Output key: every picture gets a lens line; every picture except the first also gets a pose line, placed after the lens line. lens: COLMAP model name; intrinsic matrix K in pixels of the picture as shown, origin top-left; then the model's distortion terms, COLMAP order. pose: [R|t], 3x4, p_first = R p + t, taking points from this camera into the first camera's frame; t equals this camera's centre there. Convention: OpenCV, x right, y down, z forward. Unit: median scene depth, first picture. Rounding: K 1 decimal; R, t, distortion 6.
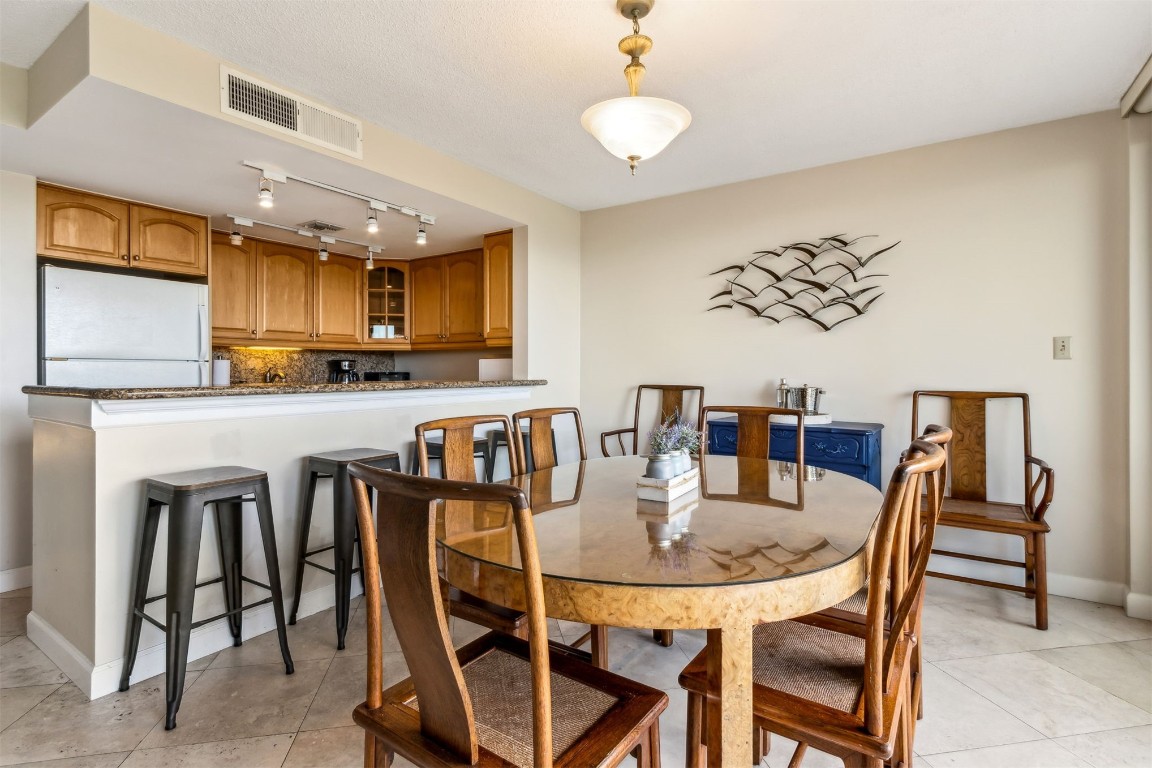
lens RADIAL K [[555.6, 0, 573.1], [0, 555.6, 370.5], [0, 0, 1]] dist [0.016830, -0.001852]
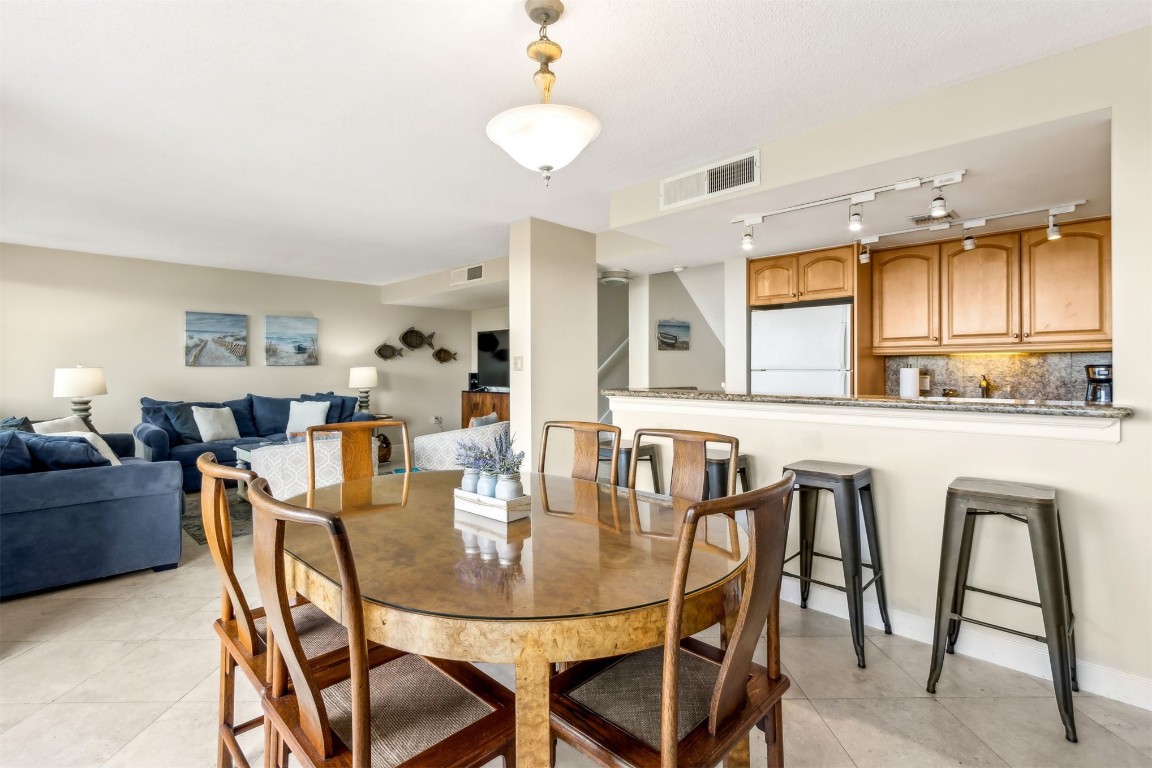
lens RADIAL K [[534.4, 0, 574.1], [0, 534.4, 373.4], [0, 0, 1]] dist [0.001864, 0.000588]
pose [[-0.174282, 0.006943, -0.984671, 0.522854], [0.001699, 0.999976, 0.006750, -0.017757], [0.984694, -0.000497, -0.174290, 0.622687]]
